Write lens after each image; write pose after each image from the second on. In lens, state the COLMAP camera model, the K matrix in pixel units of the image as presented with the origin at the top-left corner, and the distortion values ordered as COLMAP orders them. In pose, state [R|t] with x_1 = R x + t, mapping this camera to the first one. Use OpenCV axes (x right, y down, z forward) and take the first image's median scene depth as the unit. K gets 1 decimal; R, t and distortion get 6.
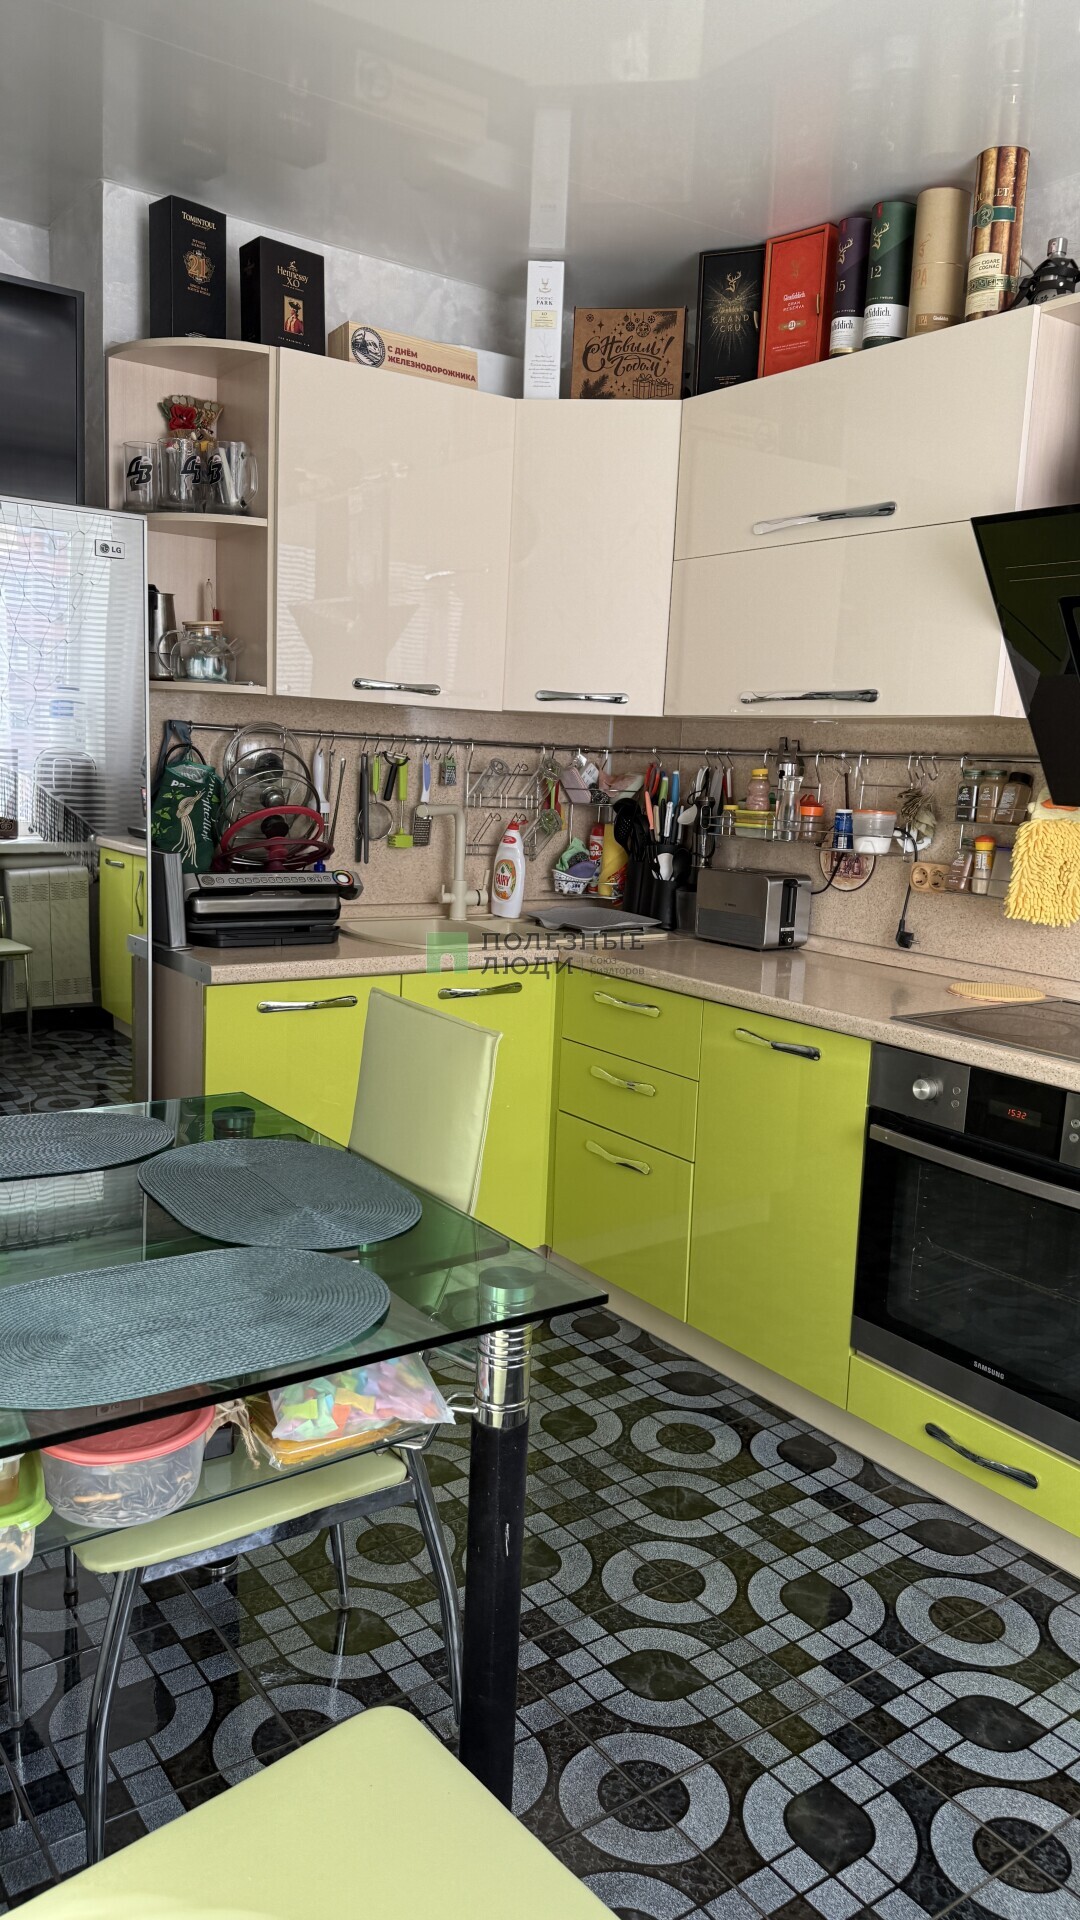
lens RADIAL K [[1356.8, 0, 546.6], [0, 1356.8, 966.8], [0, 0, 1]] dist [0.053616, -0.059511]
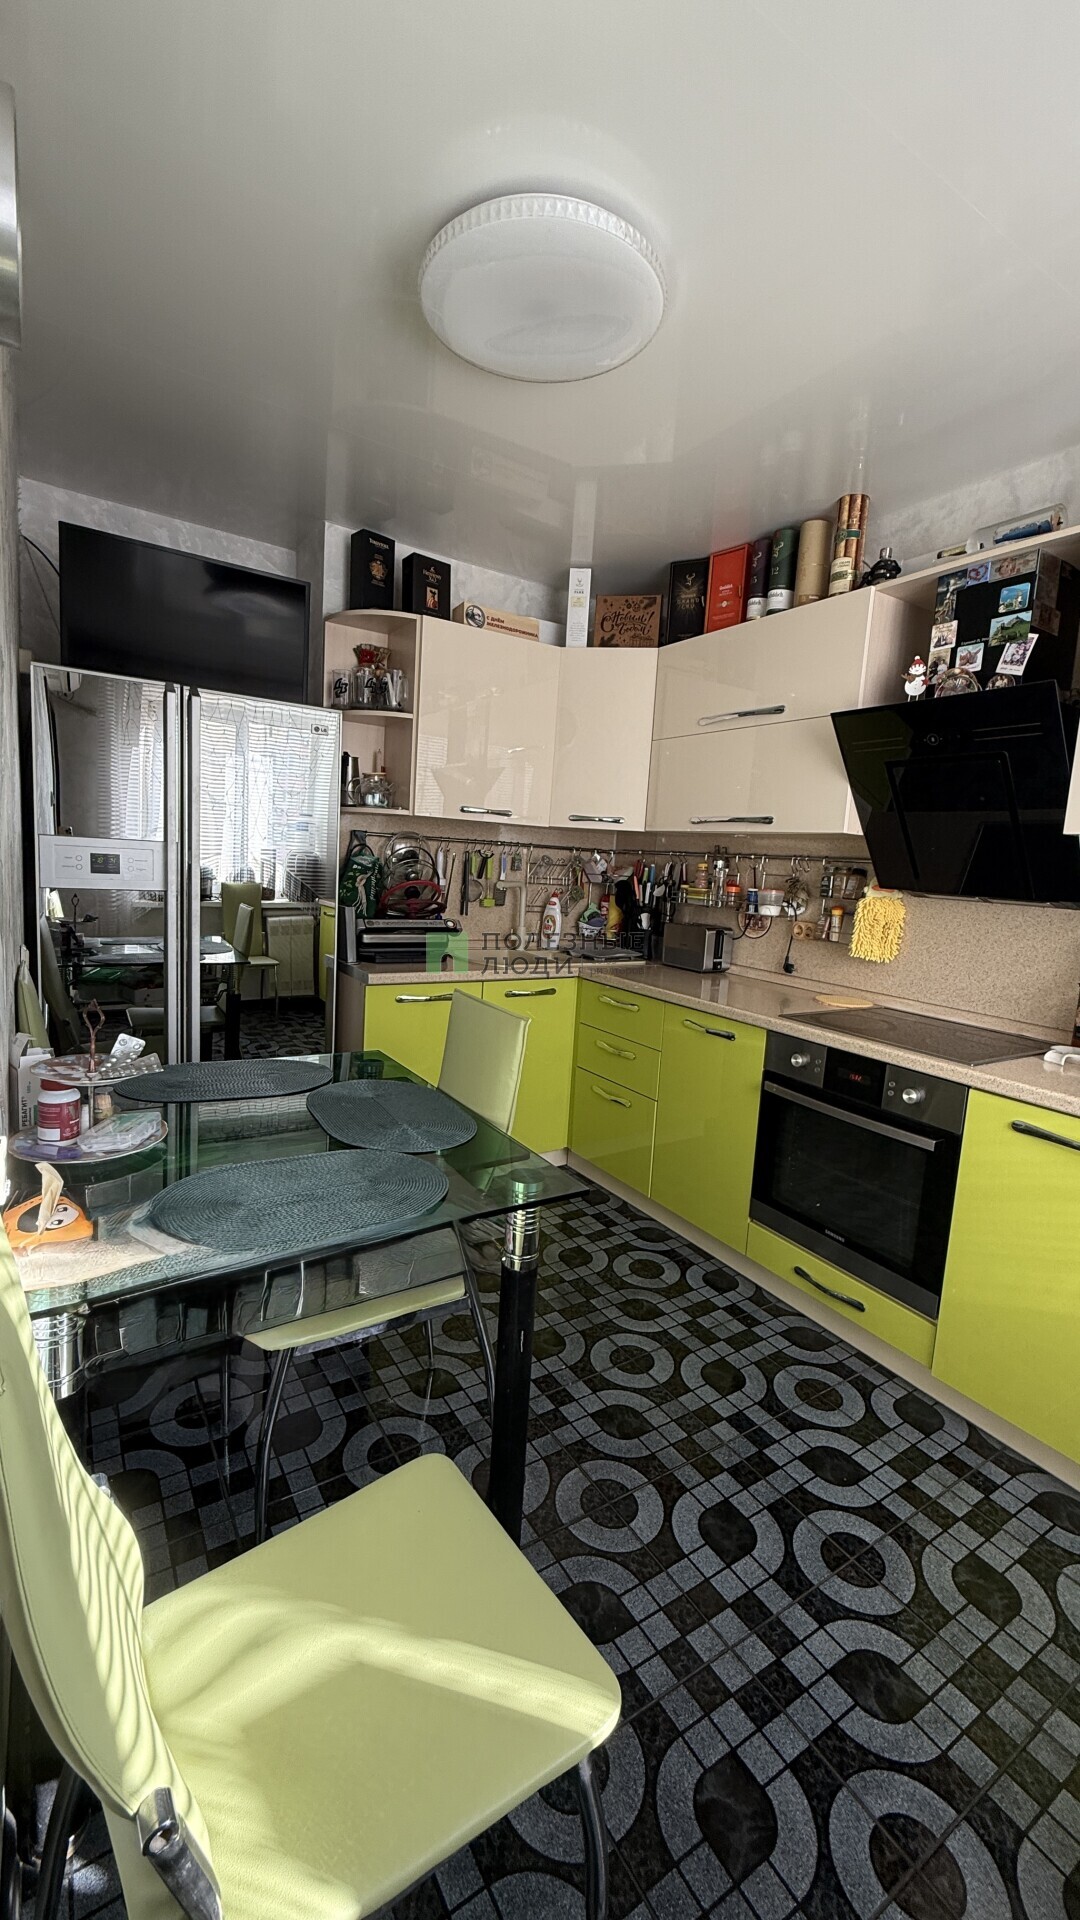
lens RADIAL K [[765.8, 0, 544.5], [0, 765.8, 960.3], [0, 0, 1]] dist [0.002609, -0.000440]
pose [[0.998408, 0.022862, -0.051563, 0.018382], [-0.024240, 0.999361, -0.026258, 0.002151], [0.050930, 0.027466, 0.998324, 0.064401]]
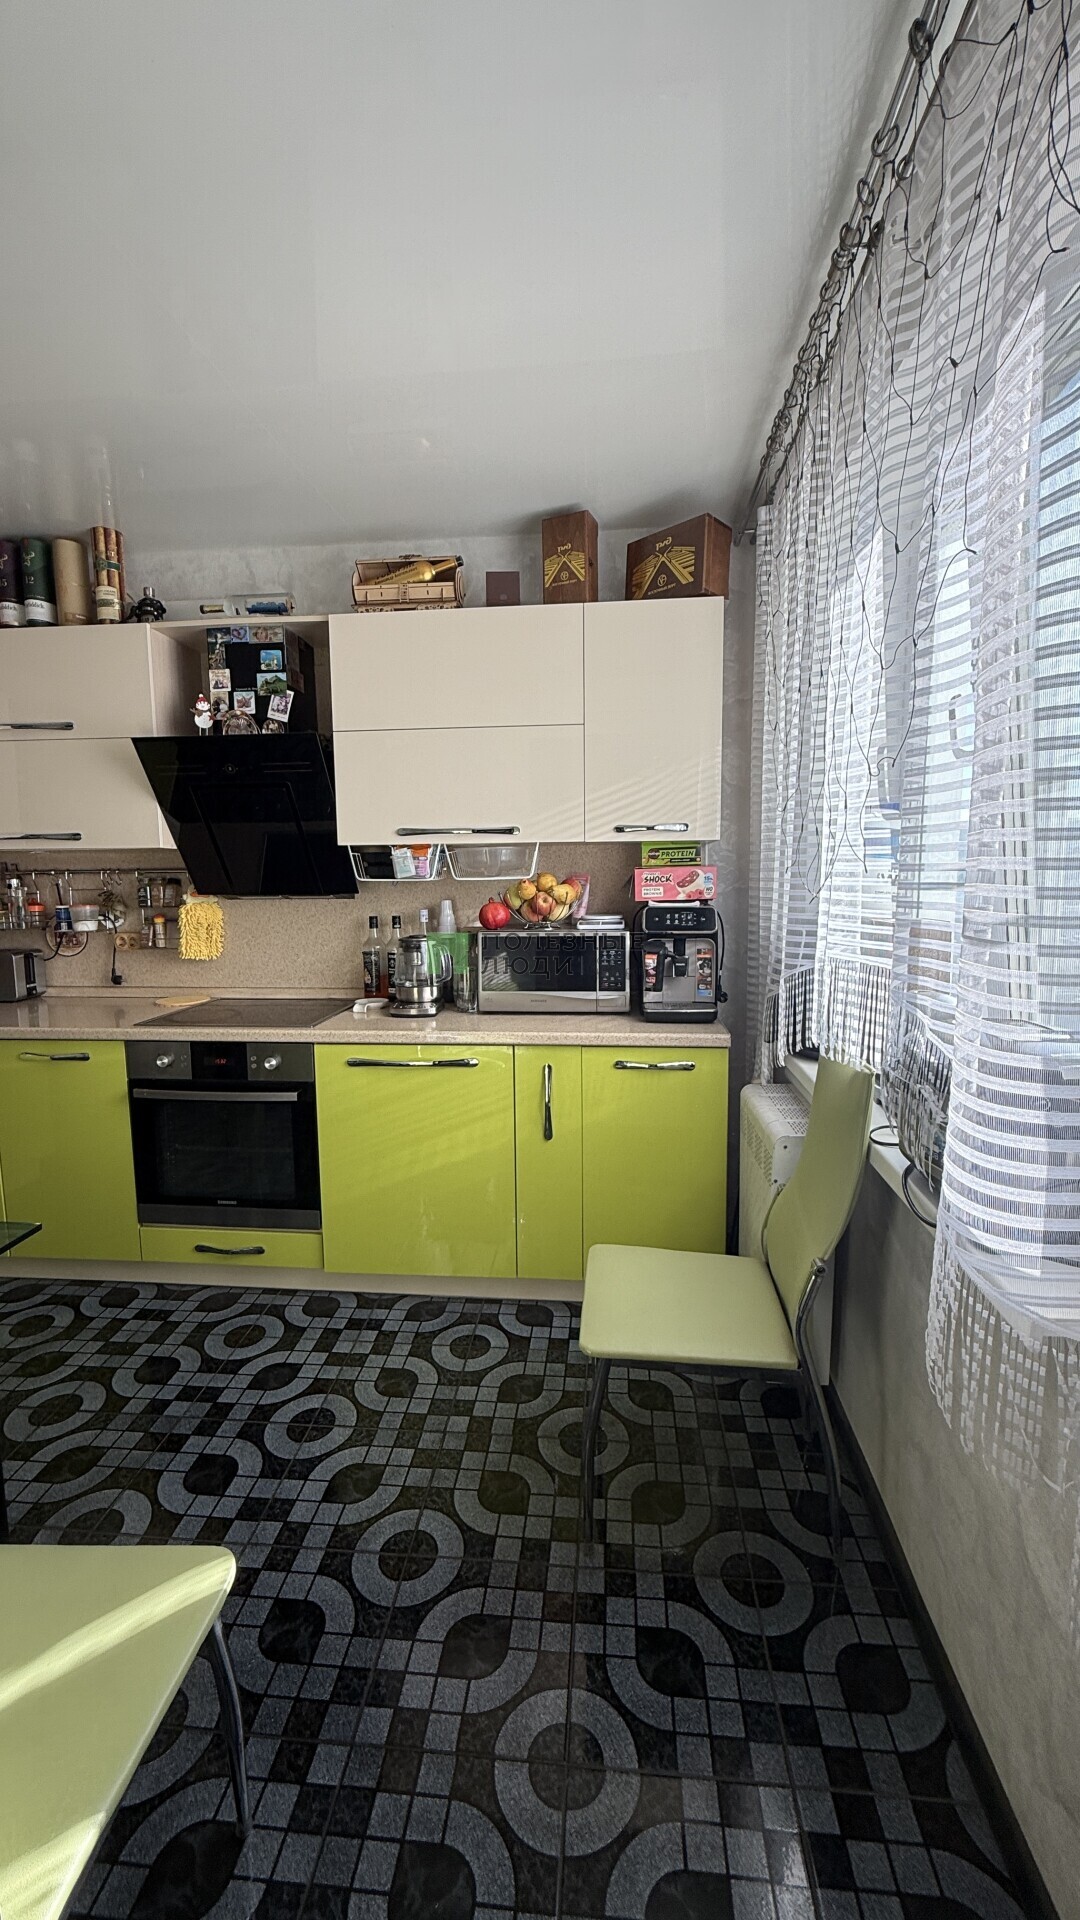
lens RADIAL K [[765.8, 0, 539.2], [0, 765.8, 960.0], [0, 0, 1]] dist [0.002609, -0.000440]
pose [[0.659583, -0.135657, 0.739288, -0.102281], [0.155198, 0.986963, 0.042638, -0.004535], [-0.735434, 0.086613, 0.672038, -0.023217]]
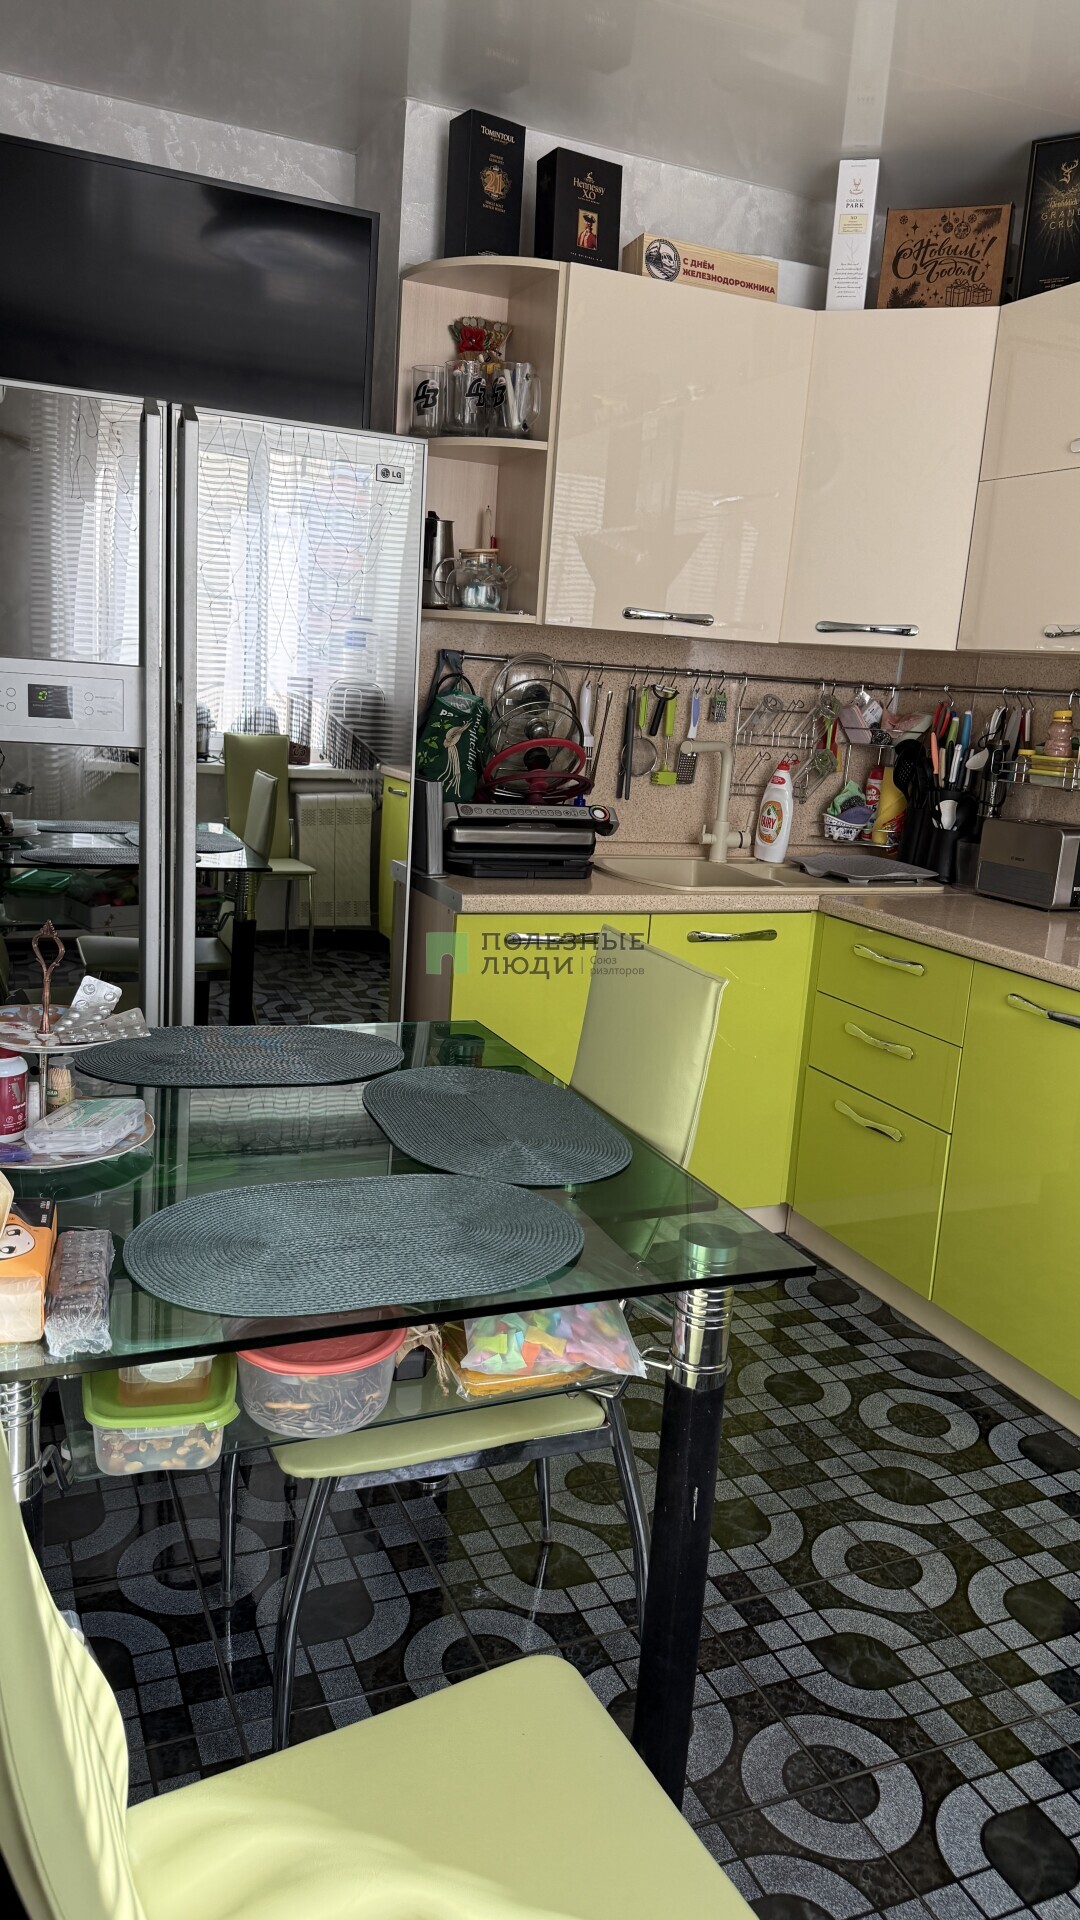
lens RADIAL K [[1356.8, 0, 554.9], [0, 1356.8, 966.2], [0, 0, 1]] dist [0.053616, -0.059511]
pose [[0.977629, 0.066446, -0.199566, 0.023817], [-0.058280, 0.997215, 0.046527, 0.001771], [0.202102, -0.033856, 0.978779, 0.029435]]
